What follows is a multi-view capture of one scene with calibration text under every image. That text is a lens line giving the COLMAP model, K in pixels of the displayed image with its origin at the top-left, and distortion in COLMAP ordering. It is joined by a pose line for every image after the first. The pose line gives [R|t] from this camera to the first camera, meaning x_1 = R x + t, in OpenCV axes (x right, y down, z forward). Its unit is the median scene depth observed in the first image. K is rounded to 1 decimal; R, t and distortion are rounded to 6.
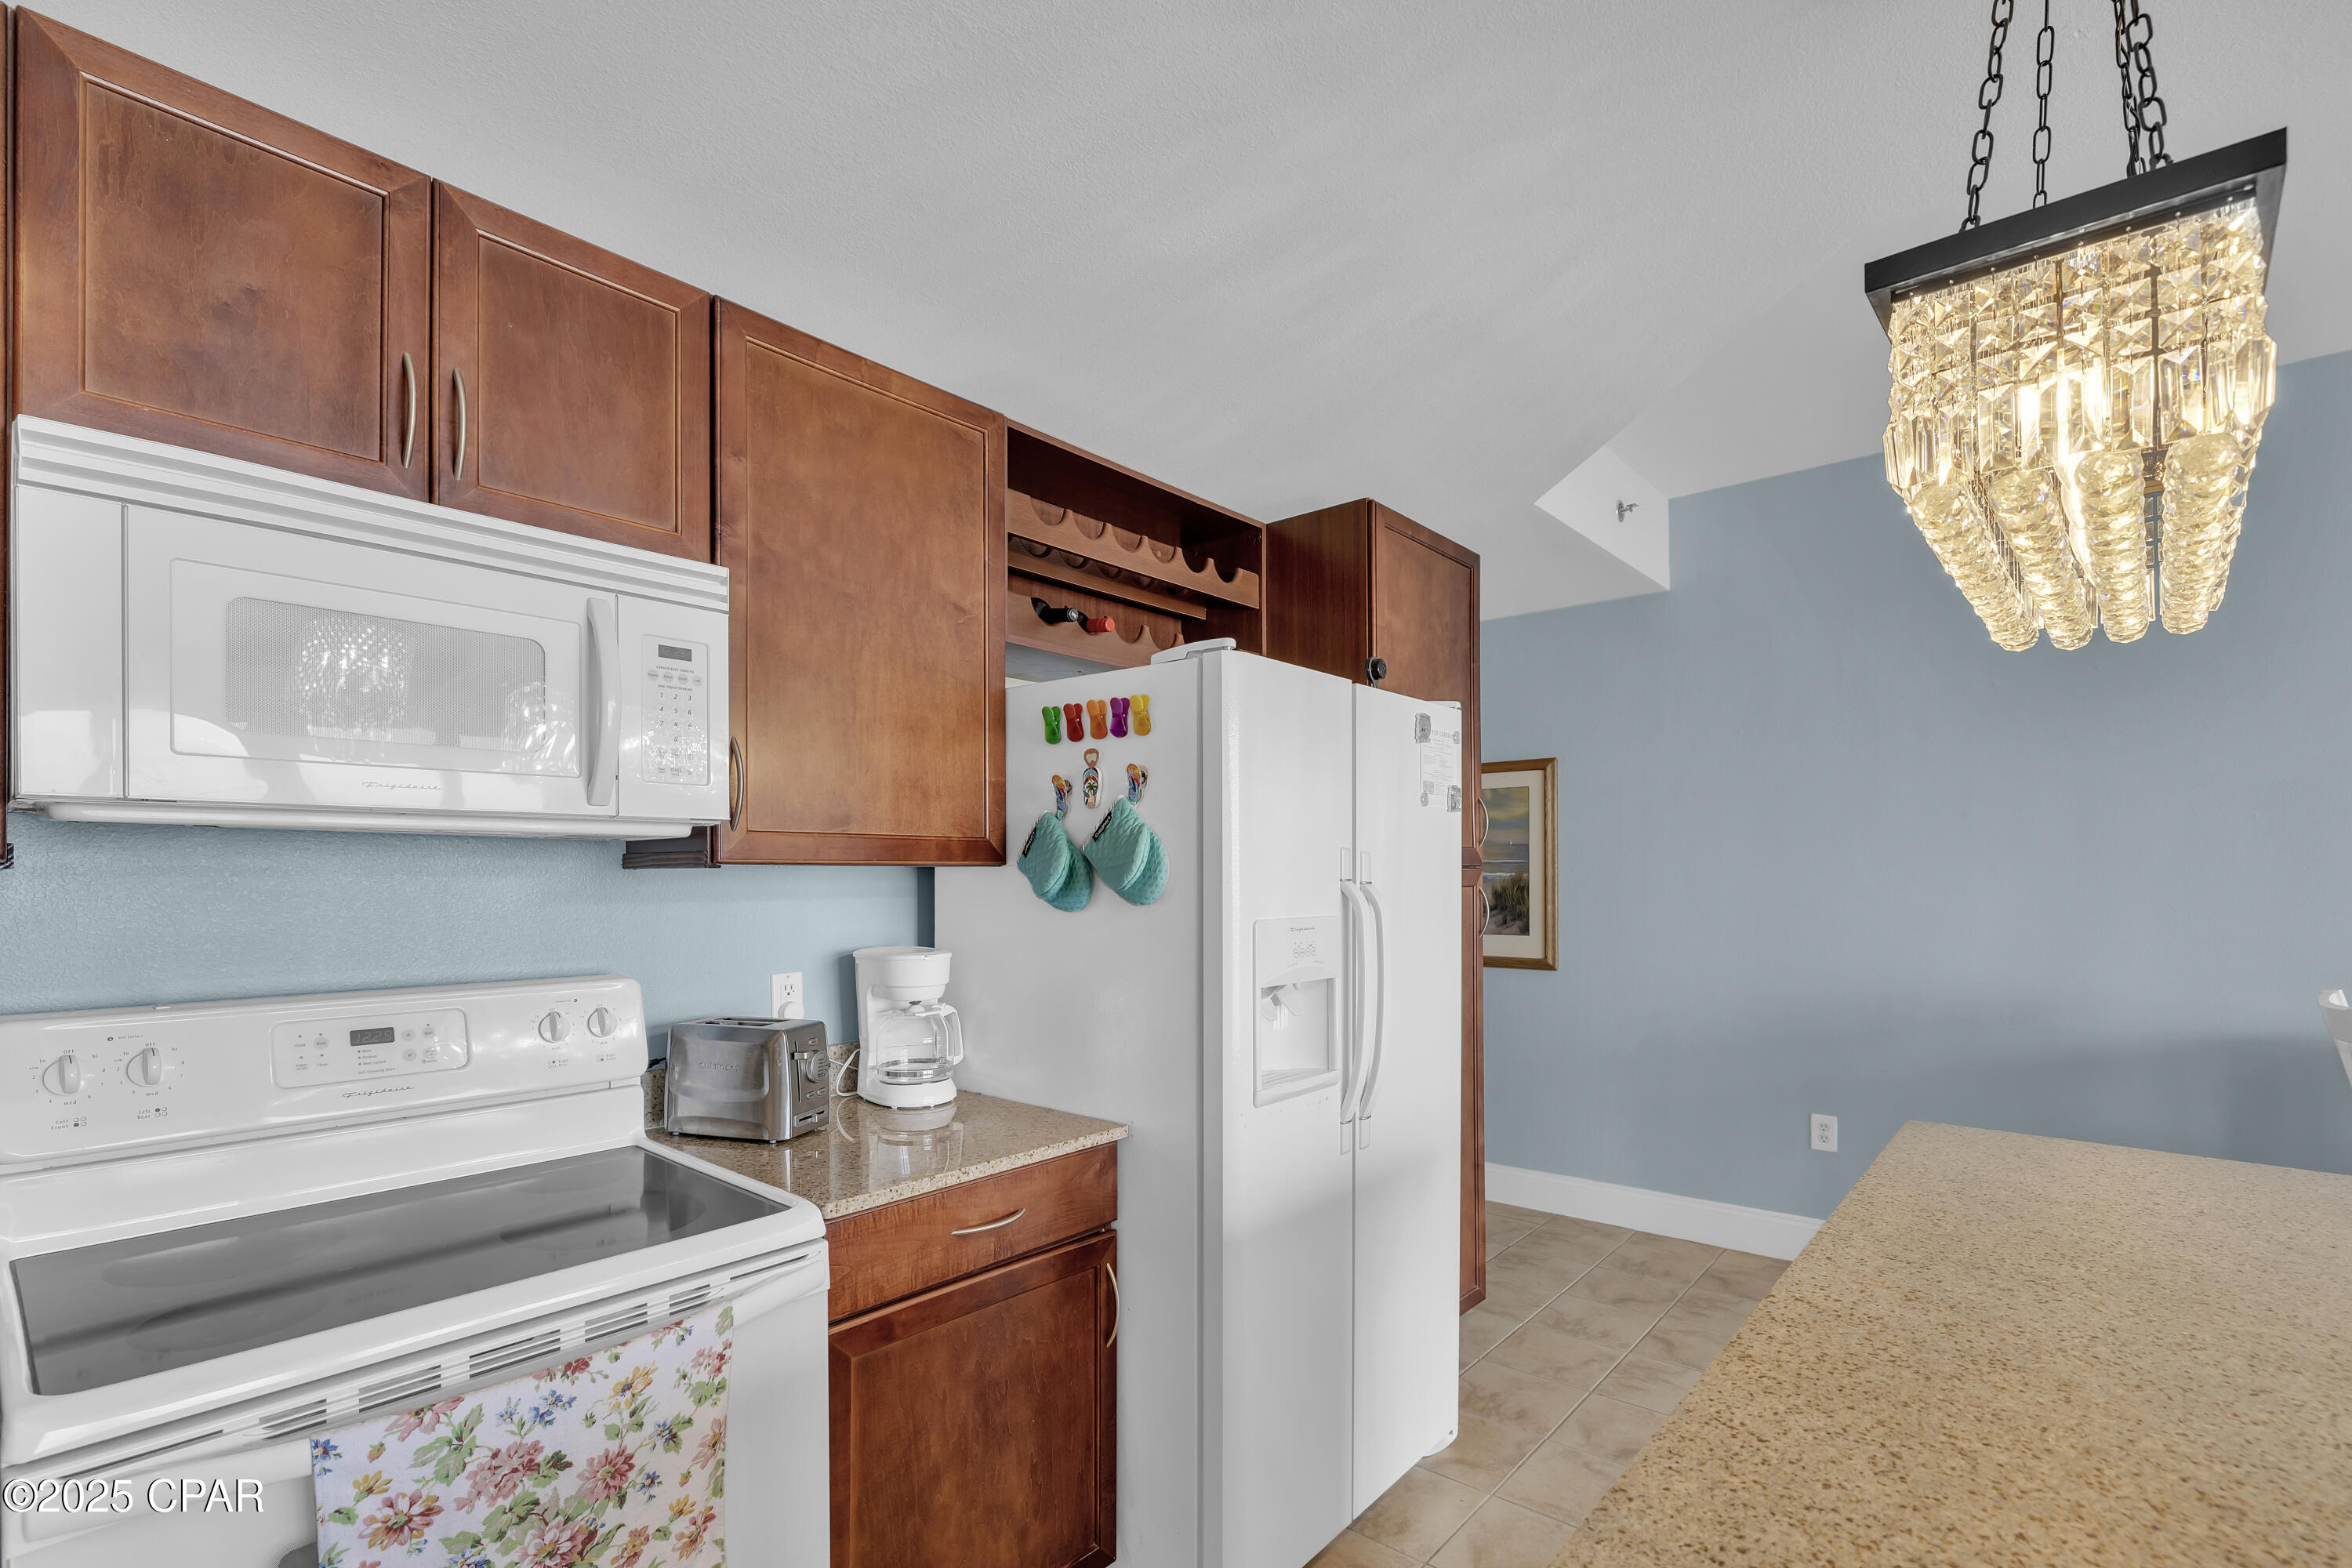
lens RADIAL K [[1054.4, 0, 1161.9], [0, 1054.4, 866.3], [0, 0, 1]] dist [-0.011843, 0.002019]
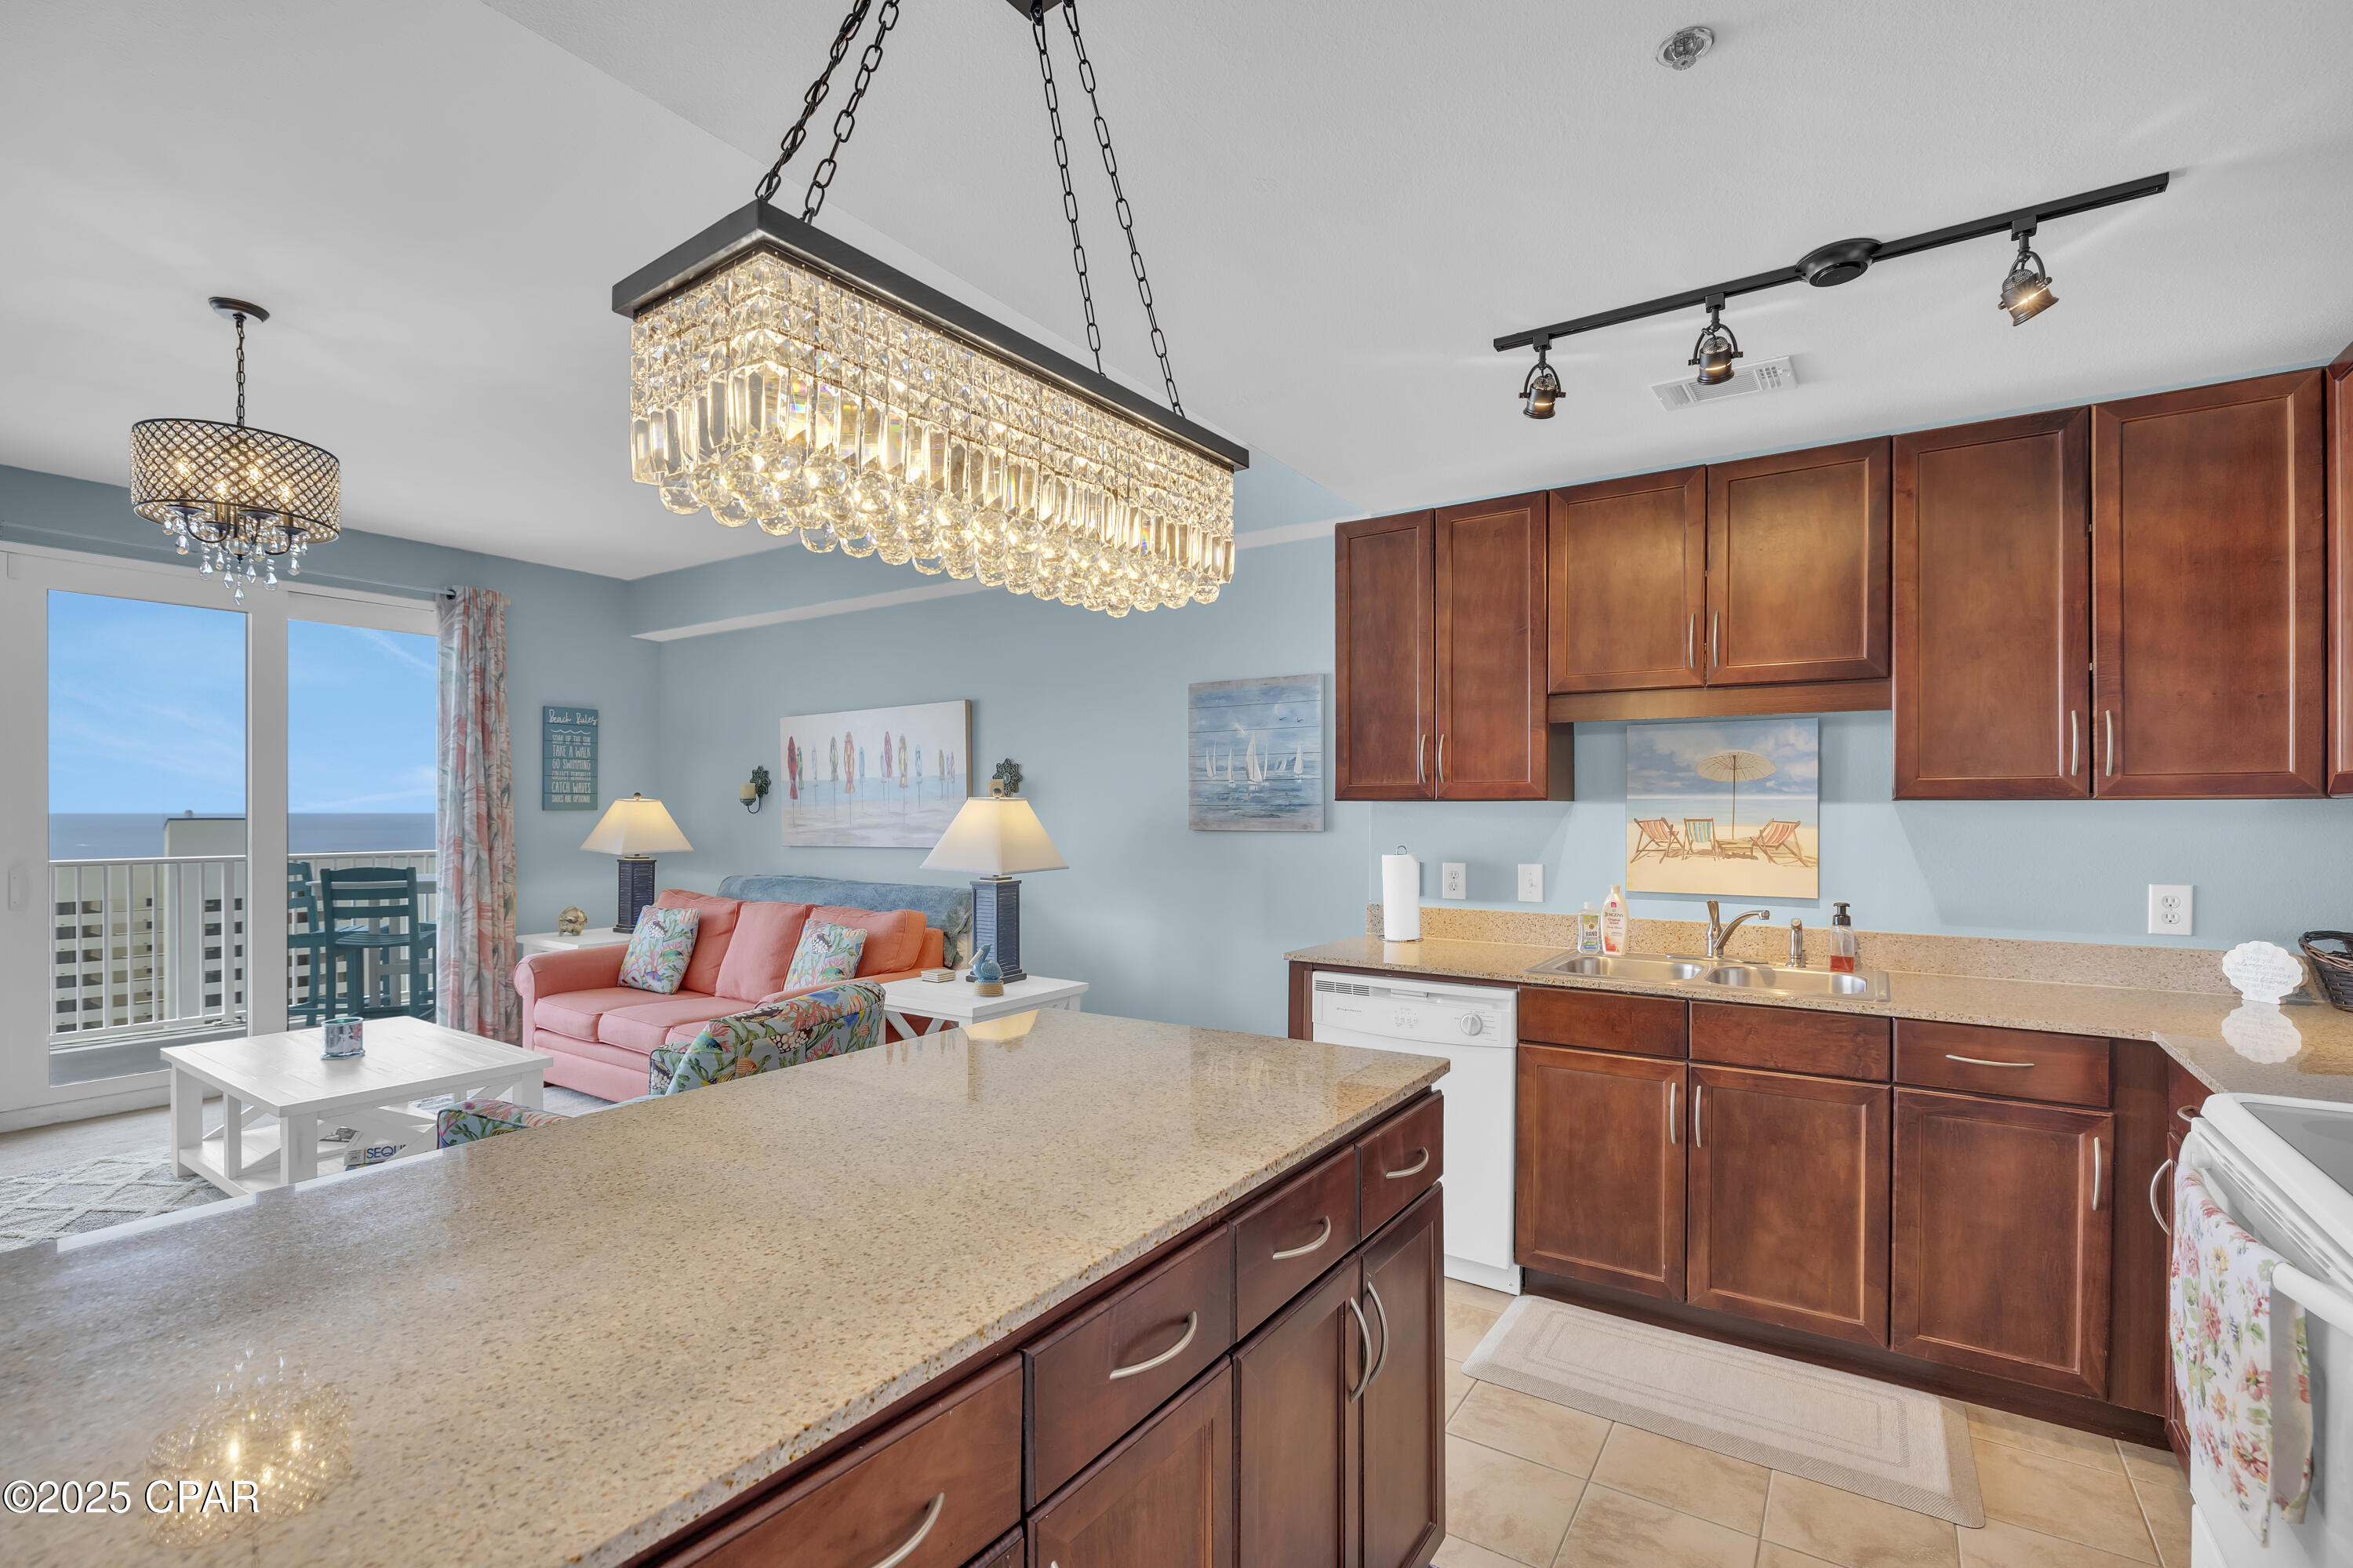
lens RADIAL K [[1054.9, 0, 1173.4], [0, 1054.9, 810.8], [0, 0, 1]] dist [-0.011843, 0.002019]
pose [[-0.990814, 0.004668, -0.135149, 0.690510], [0.005748, 0.999955, -0.007603, 0.016497], [0.135107, -0.008310, -0.990796, 1.797842]]
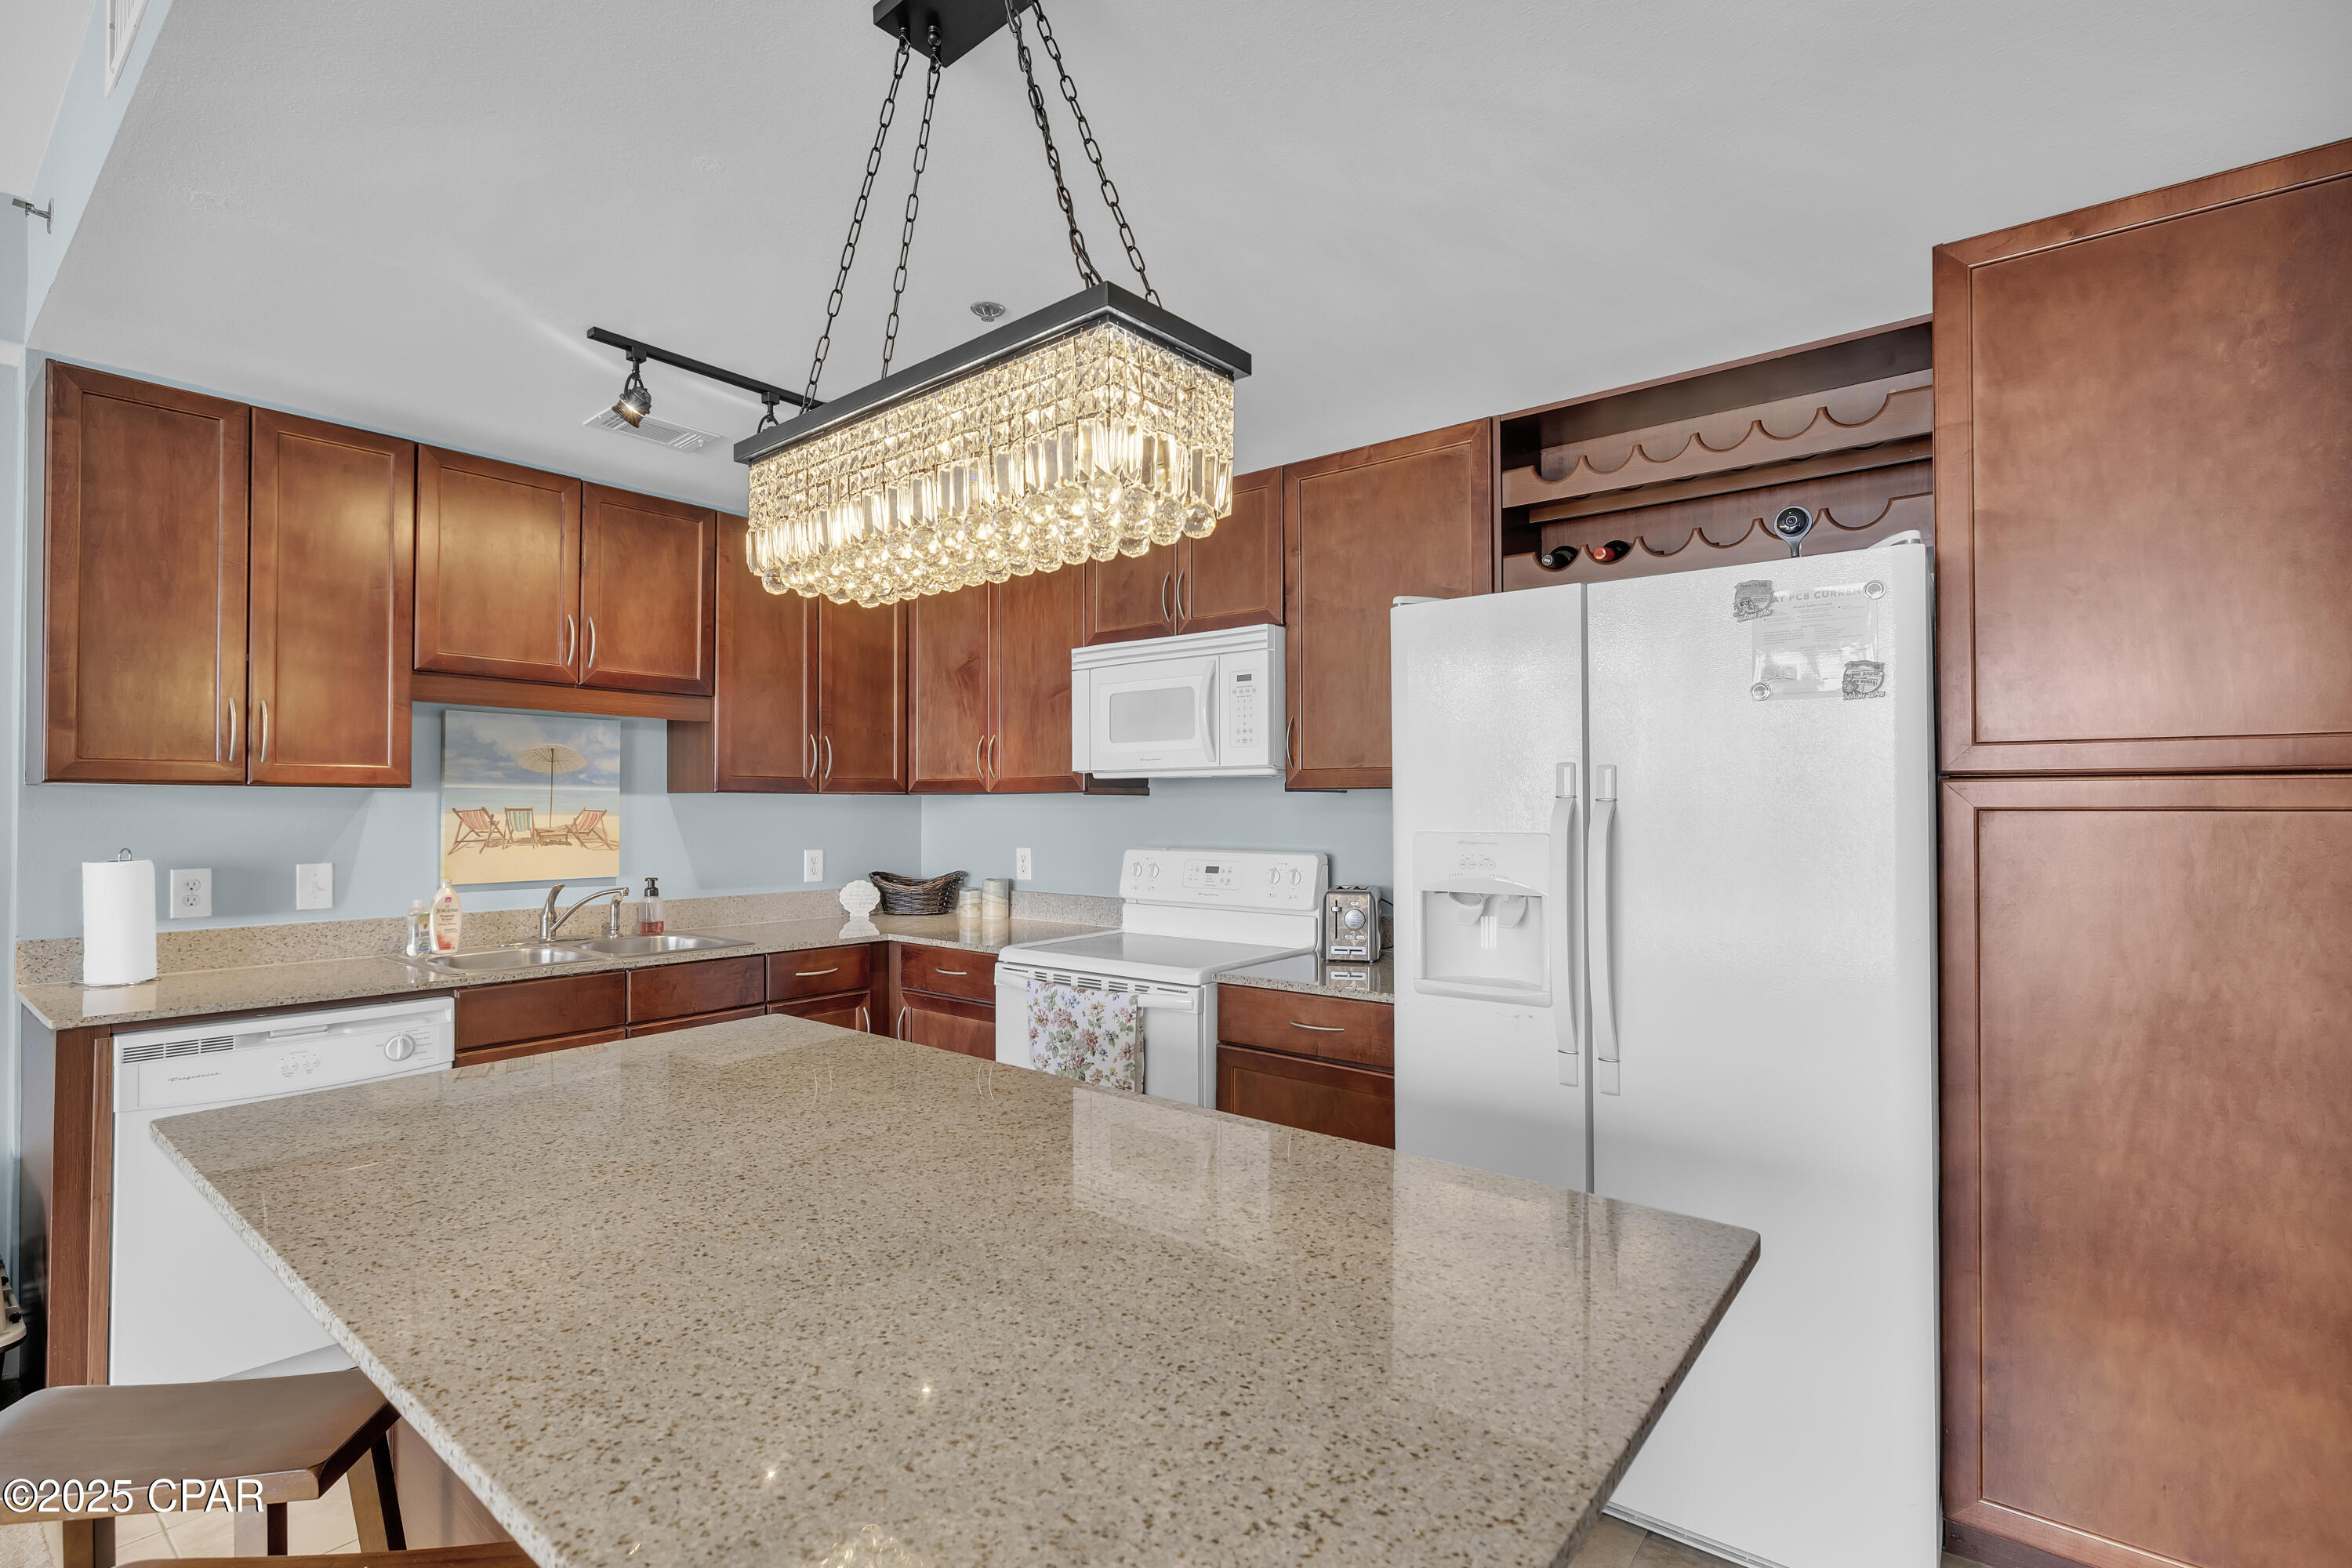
lens RADIAL K [[1054.4, 0, 1180.1], [0, 1054.4, 811.0], [0, 0, 1]] dist [-0.011843, 0.002019]
pose [[0.061639, 0.009895, -0.998049, 1.787367], [0.009959, 0.999895, 0.010528, 0.018861], [0.998049, -0.010589, 0.061534, 0.958069]]
